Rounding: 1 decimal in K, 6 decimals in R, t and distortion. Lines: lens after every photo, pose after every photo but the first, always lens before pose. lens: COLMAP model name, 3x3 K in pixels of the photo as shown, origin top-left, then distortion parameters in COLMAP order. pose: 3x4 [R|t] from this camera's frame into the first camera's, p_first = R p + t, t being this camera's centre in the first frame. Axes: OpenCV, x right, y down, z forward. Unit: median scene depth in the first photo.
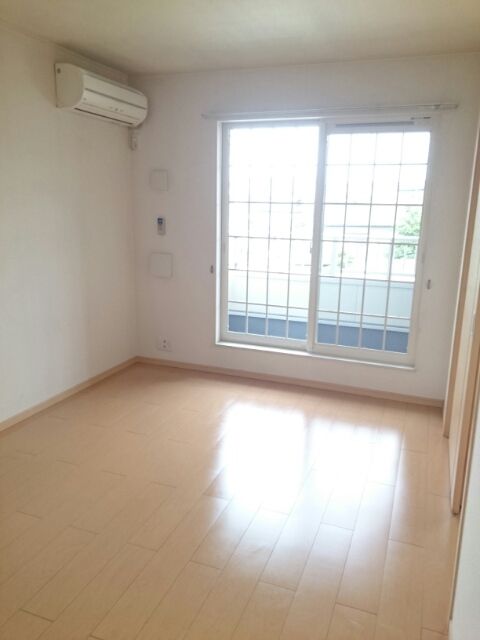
lens RADIAL K [[506.3, 0, 235.5], [0, 506.3, 323.8], [0, 0, 1]] dist [0.015921, 0.005561]
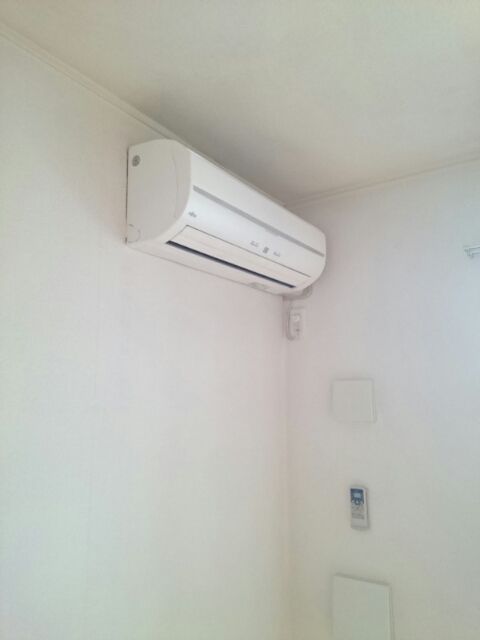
lens RADIAL K [[506.3, 0, 240.1], [0, 506.3, 321.1], [0, 0, 1]] dist [0.015921, 0.005561]
pose [[0.974698, -0.051571, -0.217495, -0.154633], [-0.031933, 0.930915, -0.363836, -0.195243], [0.221233, 0.361576, 0.905715, 0.588052]]
